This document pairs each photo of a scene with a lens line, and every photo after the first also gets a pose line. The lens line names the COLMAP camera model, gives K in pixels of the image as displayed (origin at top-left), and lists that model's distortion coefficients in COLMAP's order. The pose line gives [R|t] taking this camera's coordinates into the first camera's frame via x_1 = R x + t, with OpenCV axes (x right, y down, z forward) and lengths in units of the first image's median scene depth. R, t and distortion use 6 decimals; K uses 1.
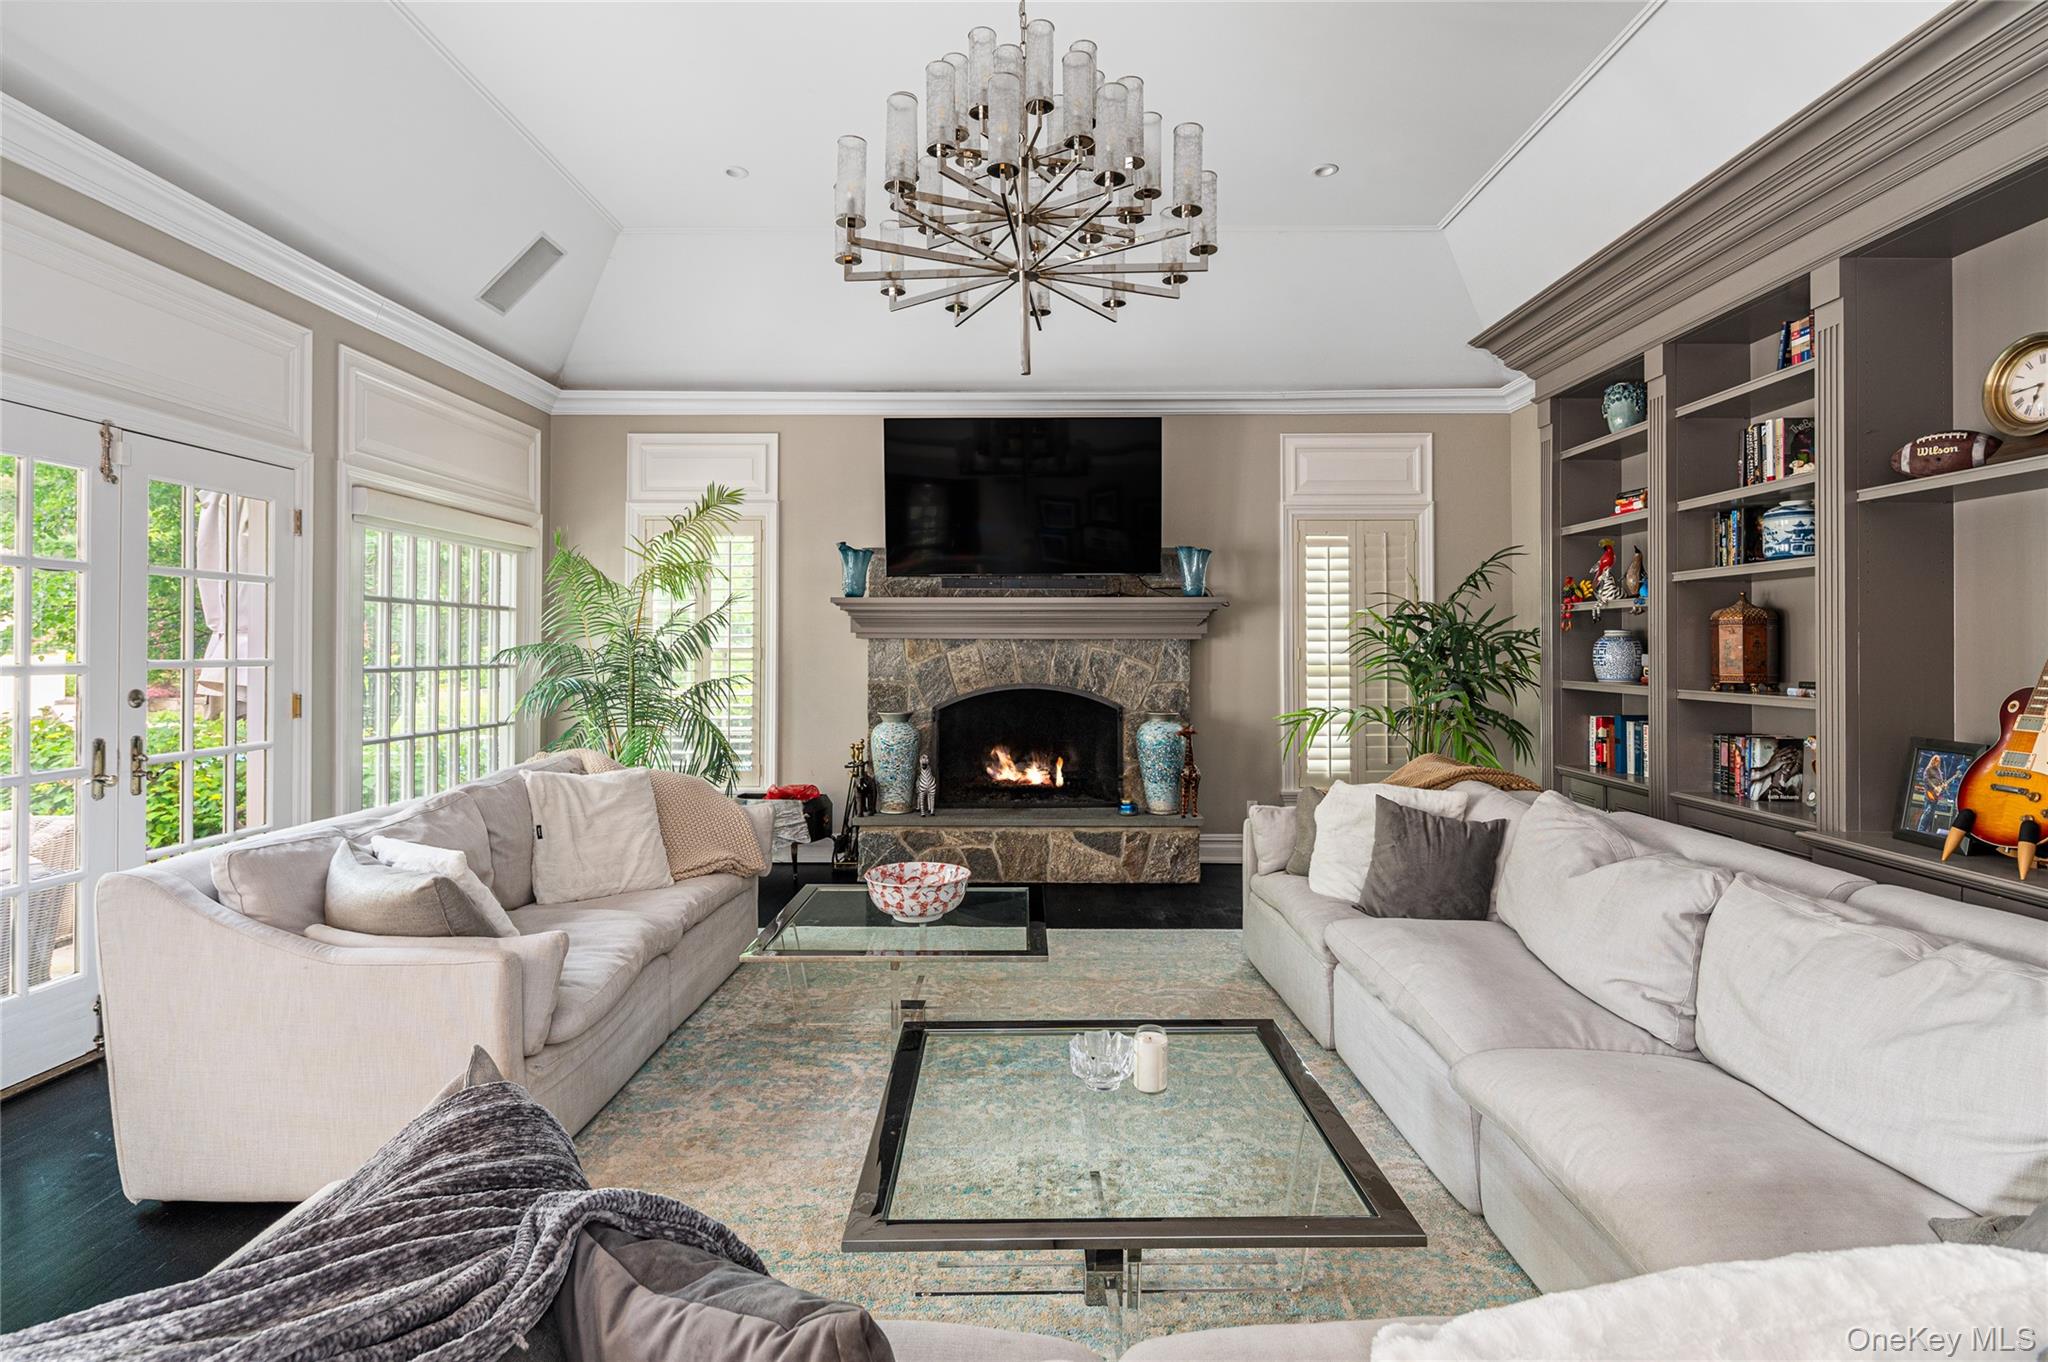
lens RADIAL K [[999.4, 0, 1027.8], [0, 999.4, 635.9], [0, 0, 1]] dist [0.000085, -0.000553]
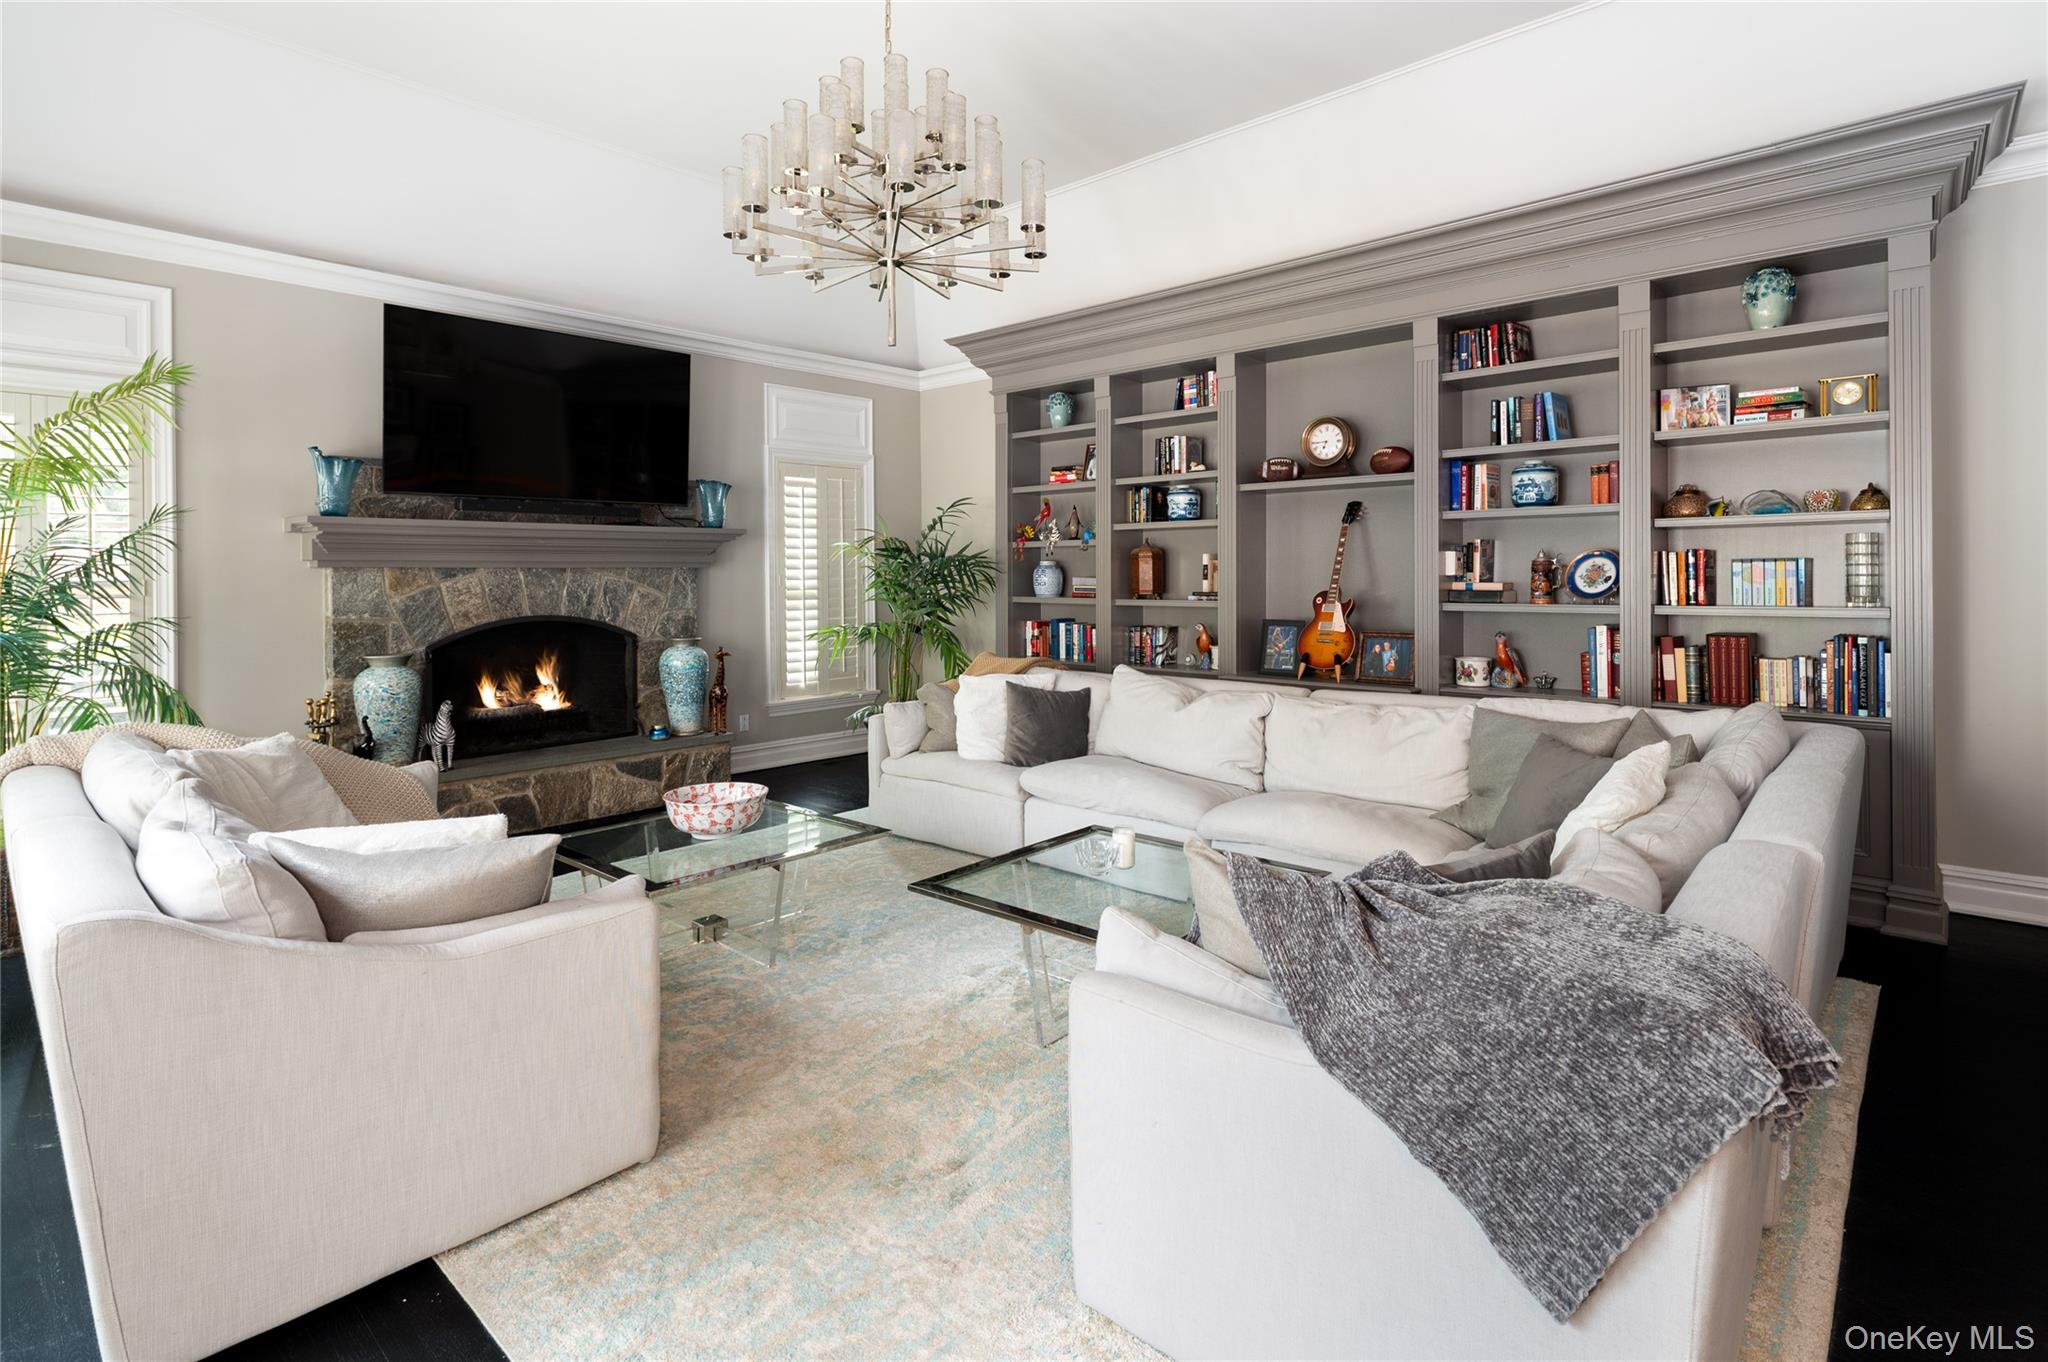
lens RADIAL K [[1003.2, 0, 1024.3], [0, 1003.2, 575.0], [0, 0, 1]] dist [0.002316, -0.000103]
pose [[0.670468, -0.007117, 0.741905, -0.417831], [-0.001248, 0.999942, 0.010721, -0.000759], [-0.741938, -0.008114, 0.670420, 0.038454]]
